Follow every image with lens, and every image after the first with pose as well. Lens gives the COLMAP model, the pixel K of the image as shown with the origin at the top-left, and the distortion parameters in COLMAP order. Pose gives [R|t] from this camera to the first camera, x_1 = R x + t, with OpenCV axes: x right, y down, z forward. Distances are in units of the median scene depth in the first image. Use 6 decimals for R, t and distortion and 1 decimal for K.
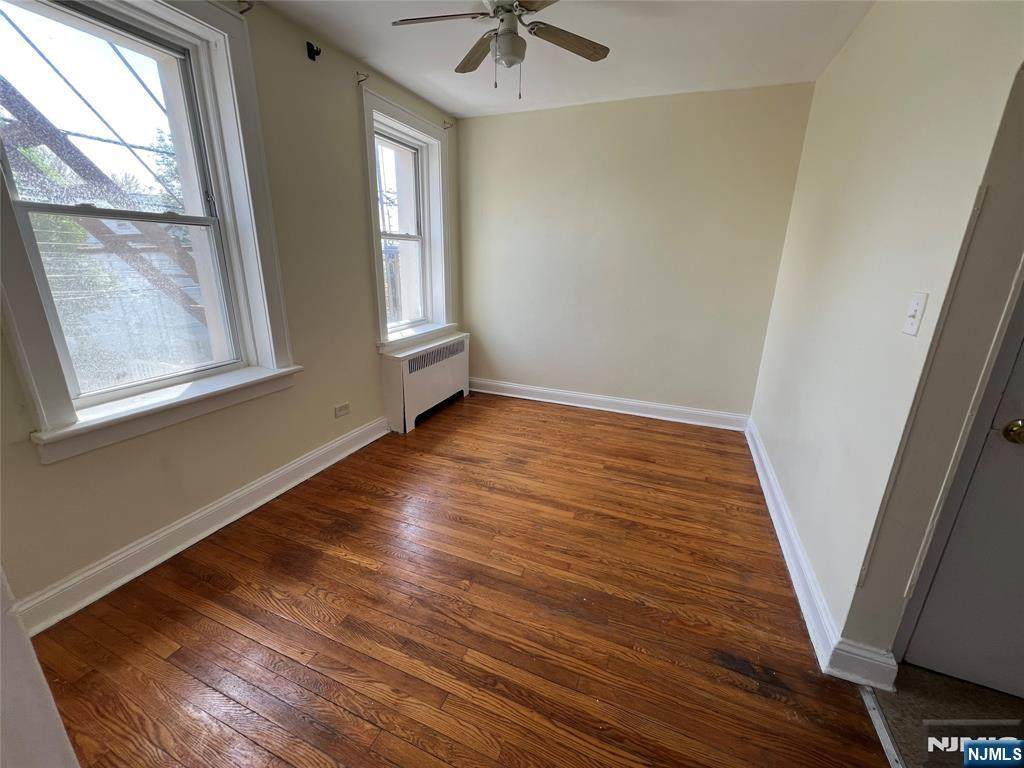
lens RADIAL K [[411.9, 0, 514.4], [0, 411.9, 383.3], [0, 0, 1]] dist [0.000359, -0.000324]
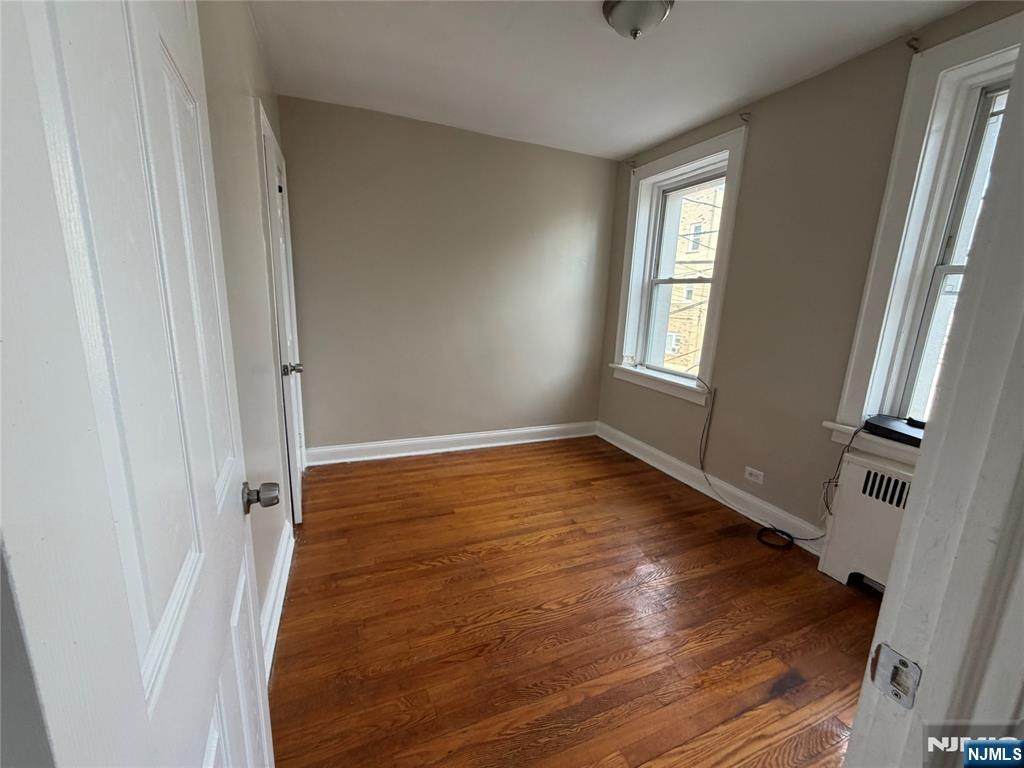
lens RADIAL K [[411.9, 0, 511.9], [0, 411.9, 384.3], [0, 0, 1]] dist [-0.004539, 0.000503]
pose [[-0.708083, 0.106022, -0.698125, 0.532665], [-0.252513, 0.885269, 0.390558, -0.282655], [0.659436, 0.452833, -0.600072, 1.006923]]
